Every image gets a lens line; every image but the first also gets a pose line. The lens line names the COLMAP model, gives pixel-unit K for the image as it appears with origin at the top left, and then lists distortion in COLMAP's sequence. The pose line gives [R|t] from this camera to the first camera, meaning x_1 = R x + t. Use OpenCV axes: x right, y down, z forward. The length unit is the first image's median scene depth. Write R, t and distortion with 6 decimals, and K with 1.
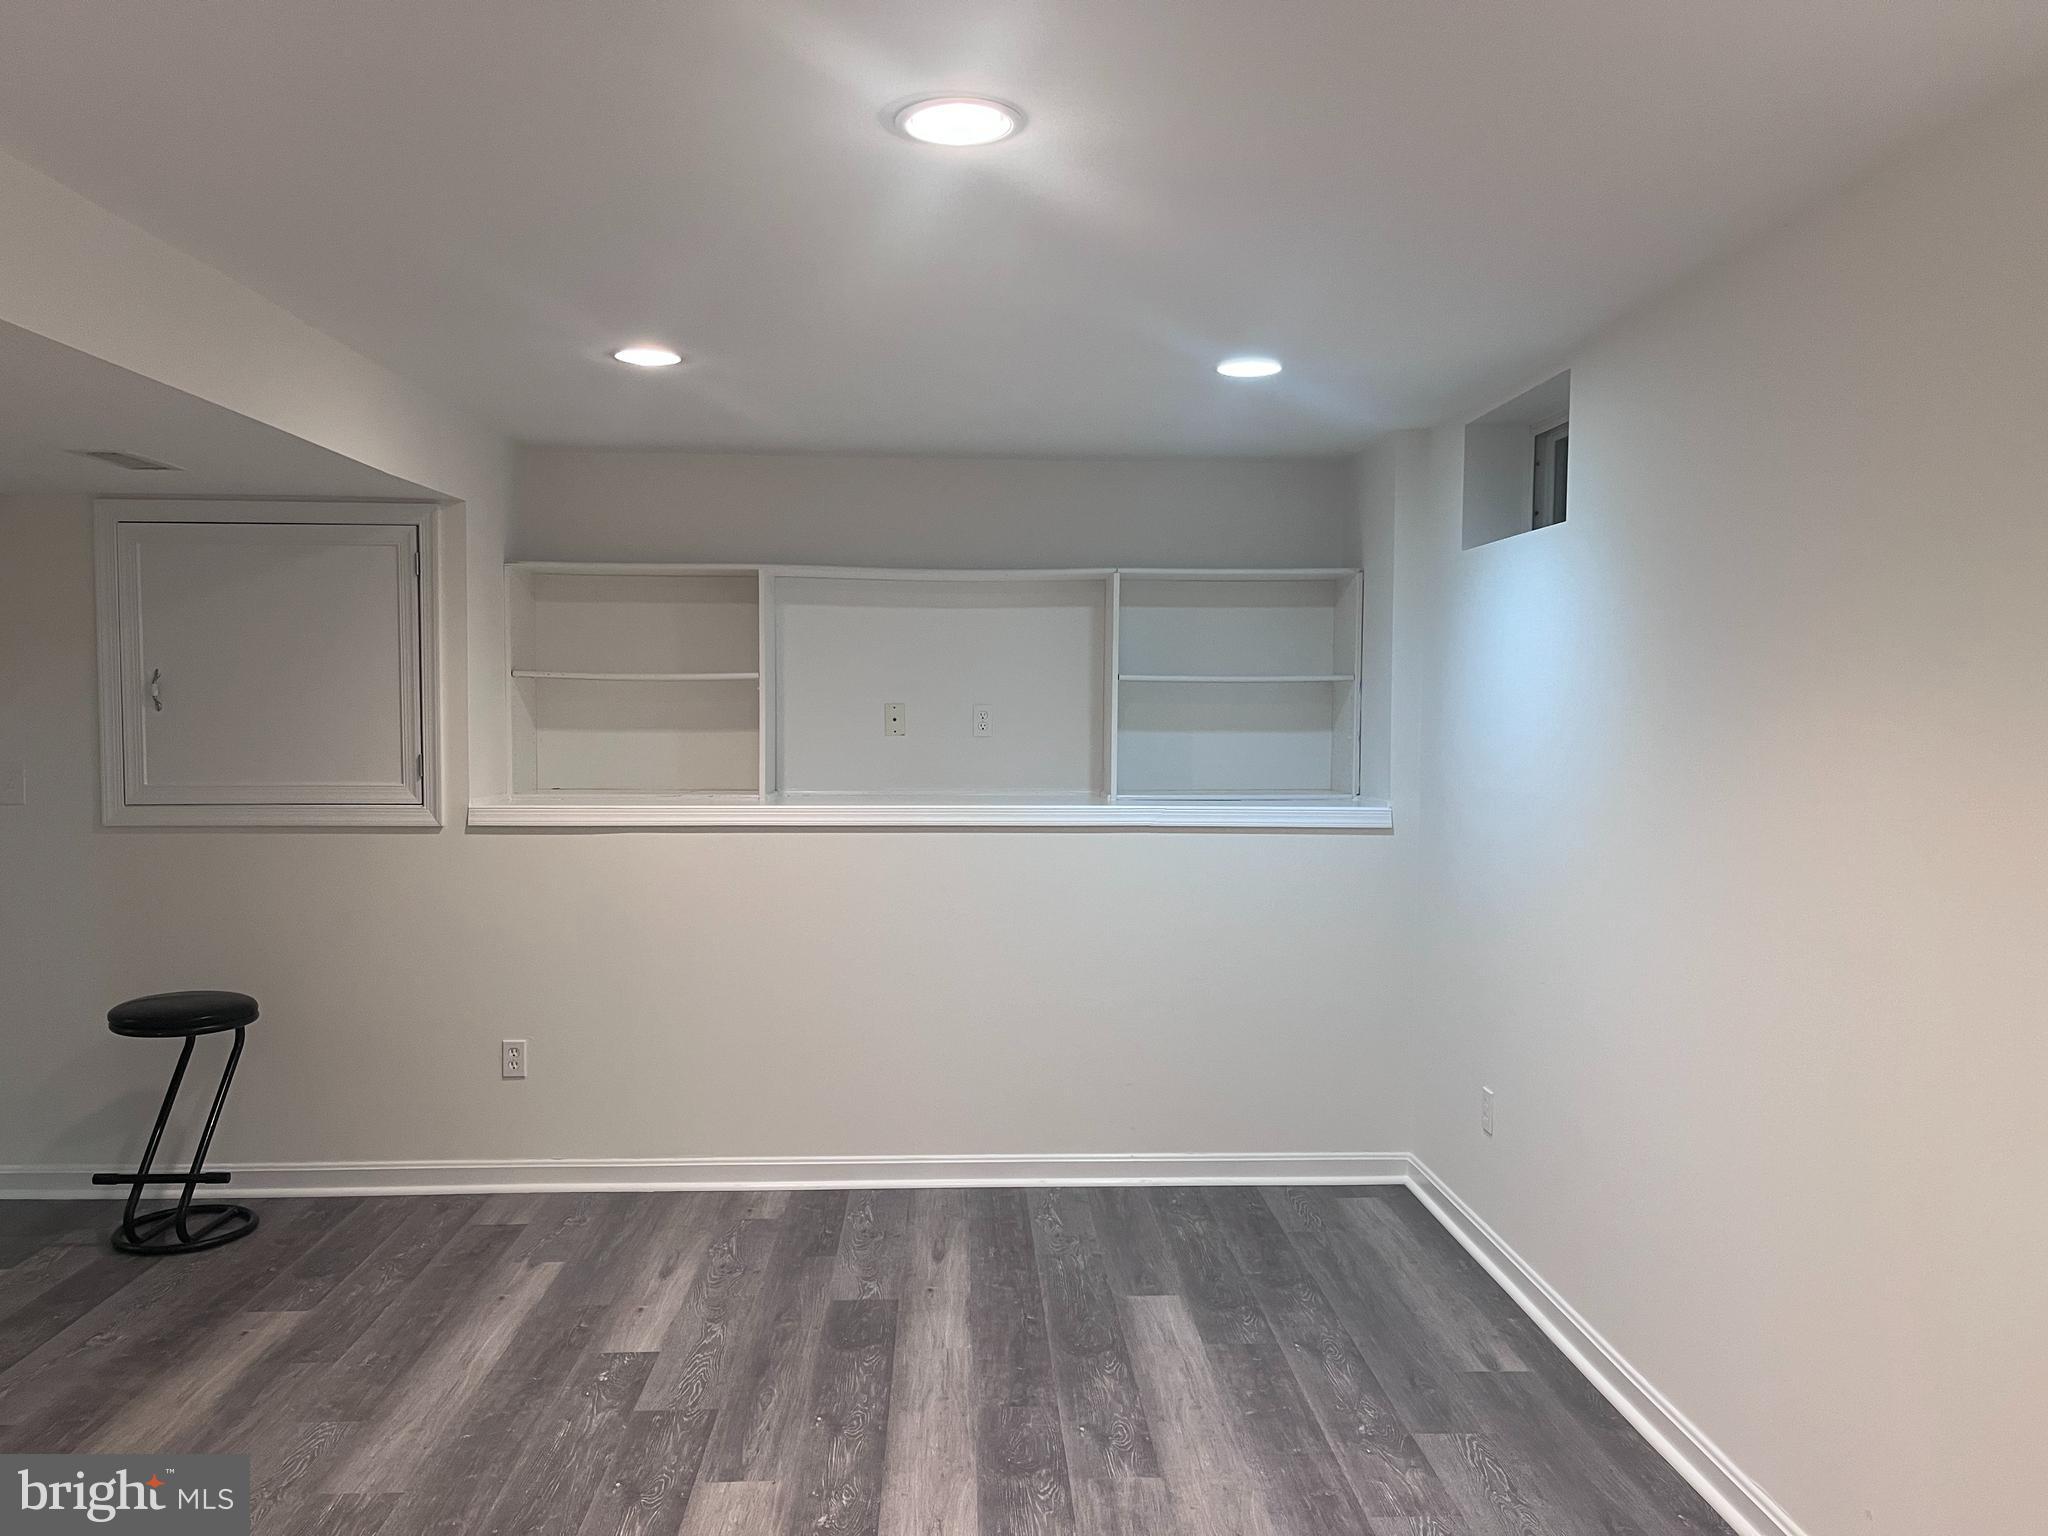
lens RADIAL K [[1542.1, 0, 1031.1], [0, 1542.1, 779.7], [0, 0, 1]] dist [0.068526, -0.083451]
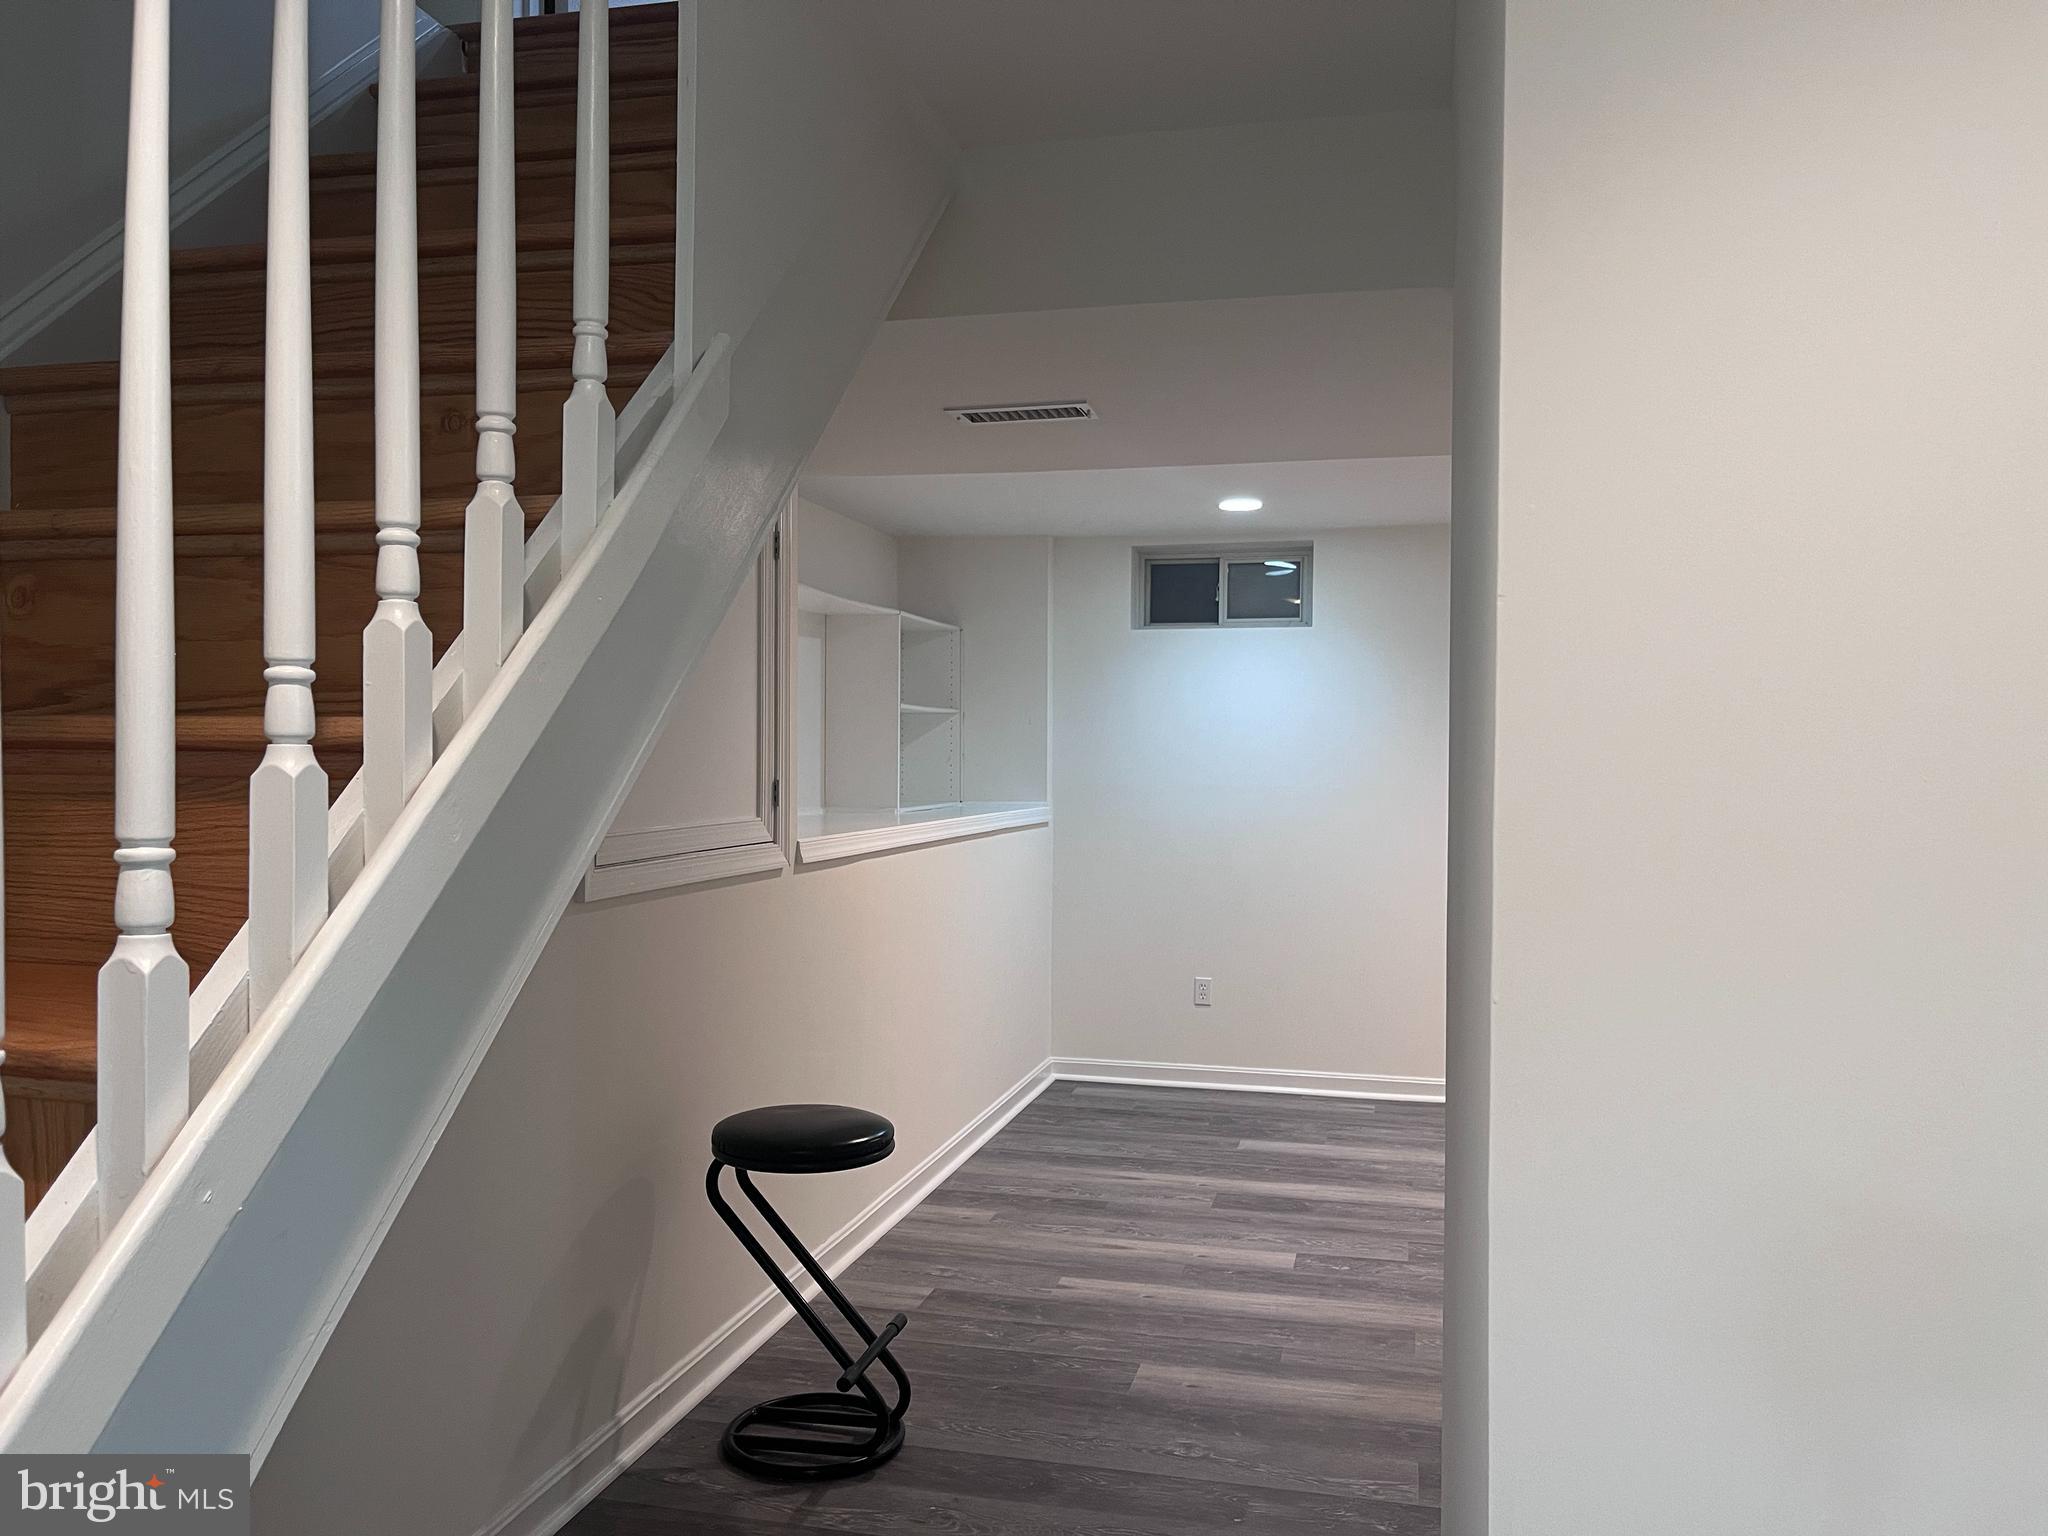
lens RADIAL K [[1542.1, 0, 1031.1], [0, 1542.1, 779.7], [0, 0, 1]] dist [0.068526, -0.083451]
pose [[0.288854, -0.018755, 0.957189, -1.361013], [0.043182, 0.999046, 0.006545, -0.019965], [-0.956399, 0.039442, 0.289389, 0.774986]]
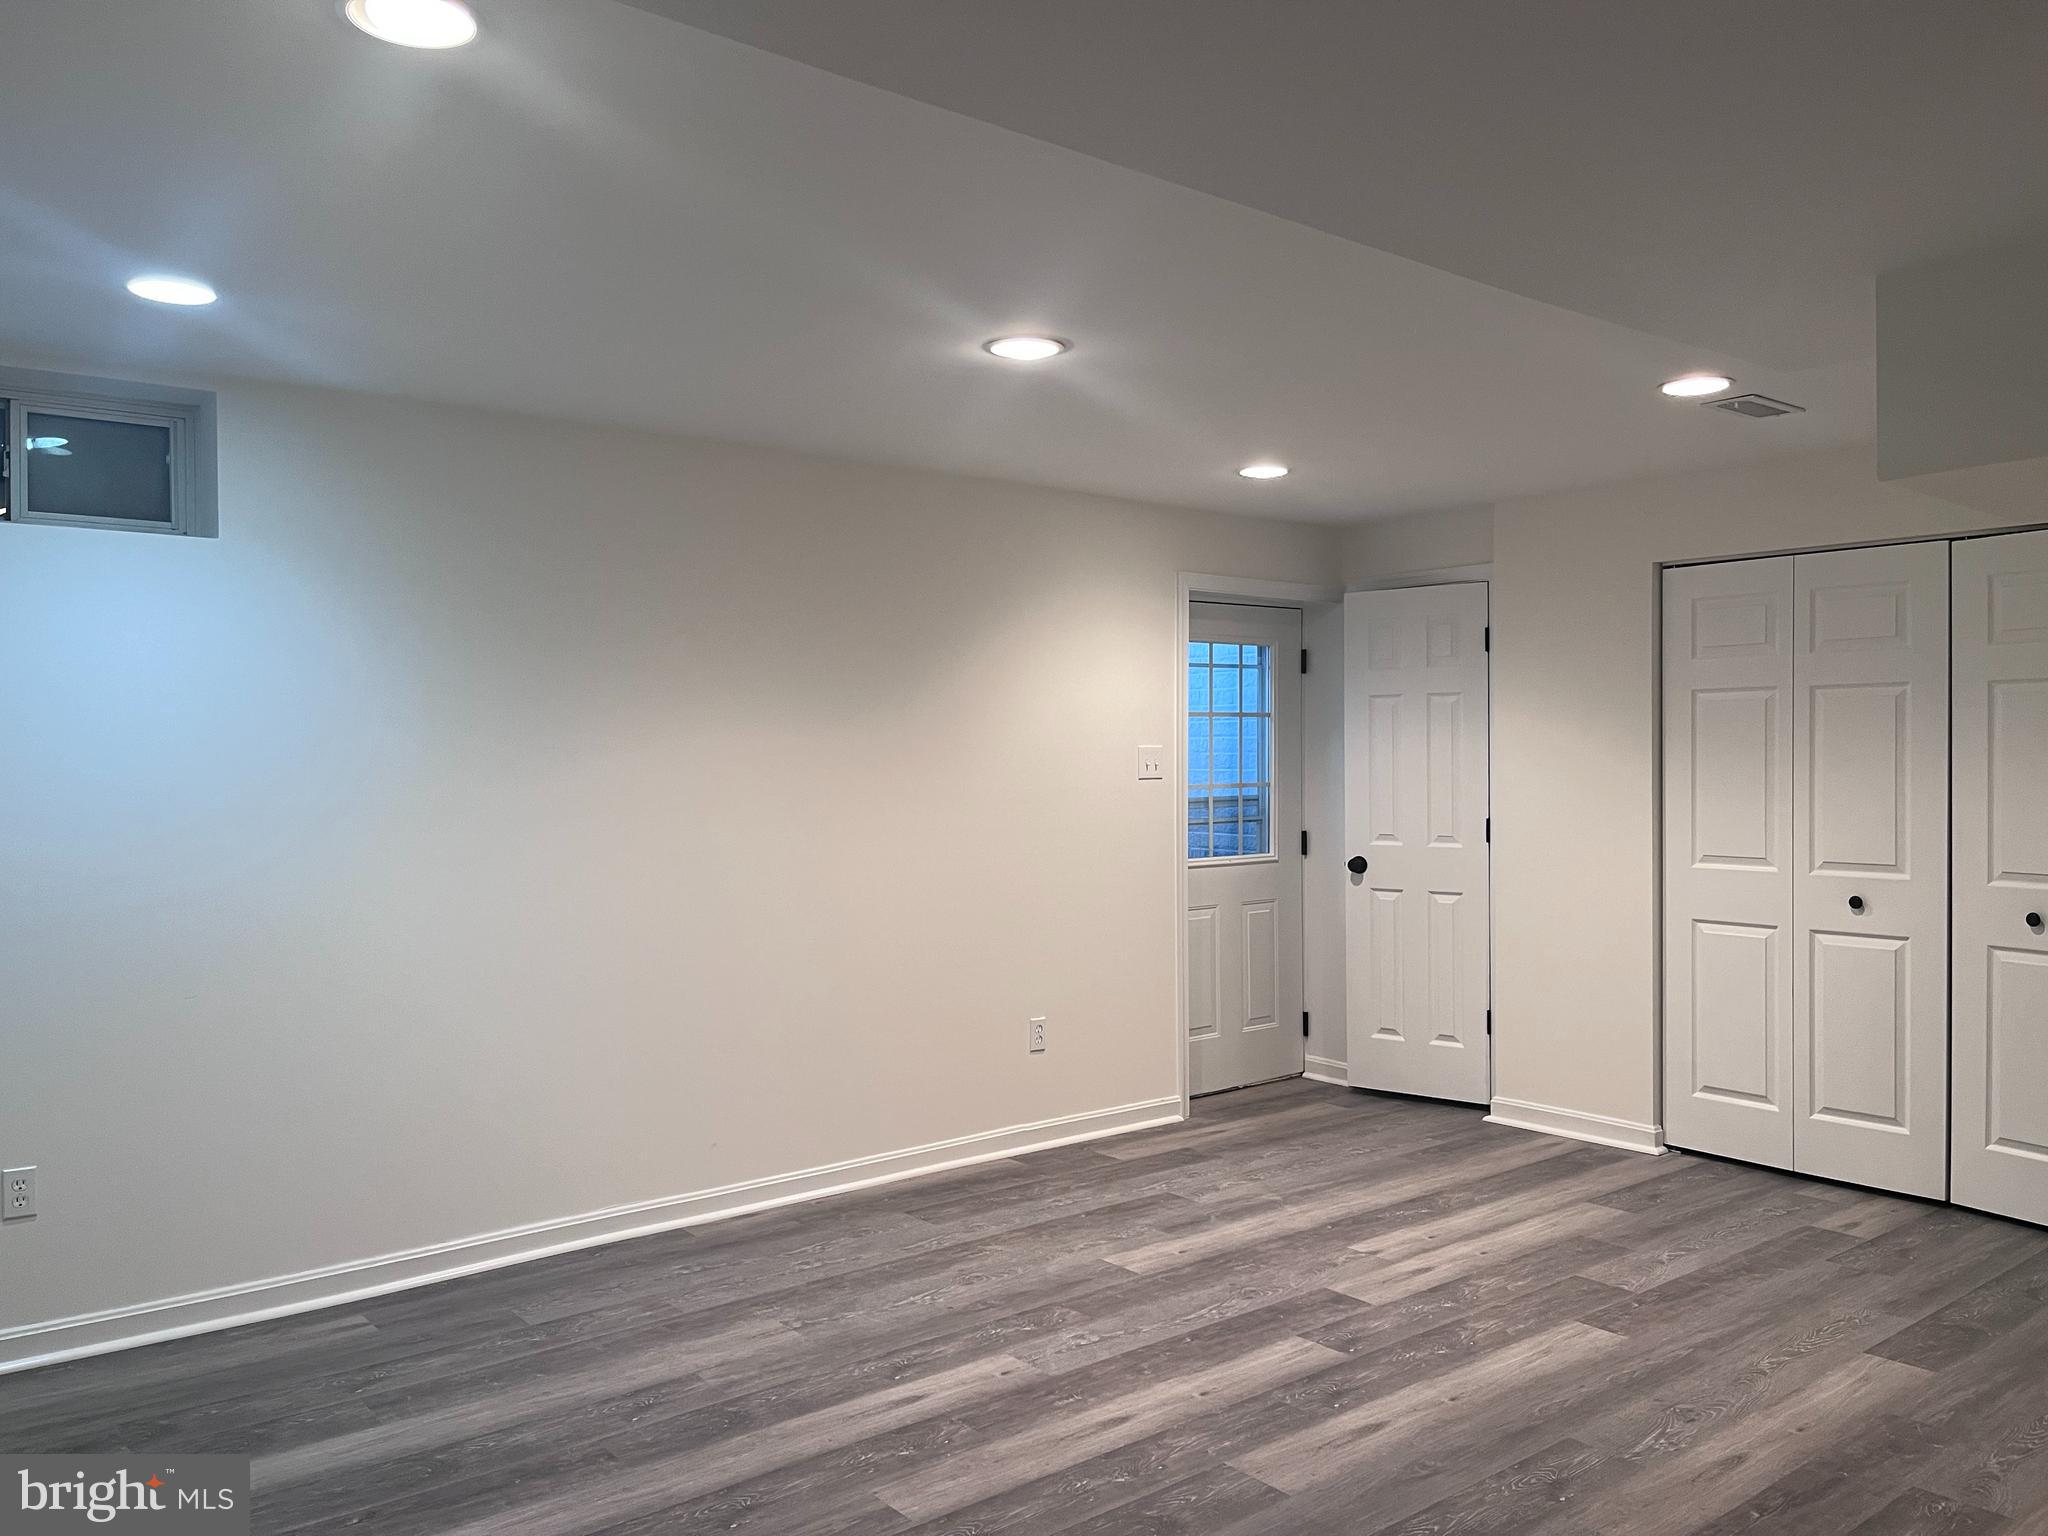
lens RADIAL K [[1542.1, 0, 1031.1], [0, 1542.1, 779.7], [0, 0, 1]] dist [0.068526, -0.083451]
pose [[-0.591080, -0.011064, 0.806537, -0.782540], [0.042504, 0.998090, 0.044841, -0.028737], [-0.805492, 0.060785, -0.589480, 1.142002]]
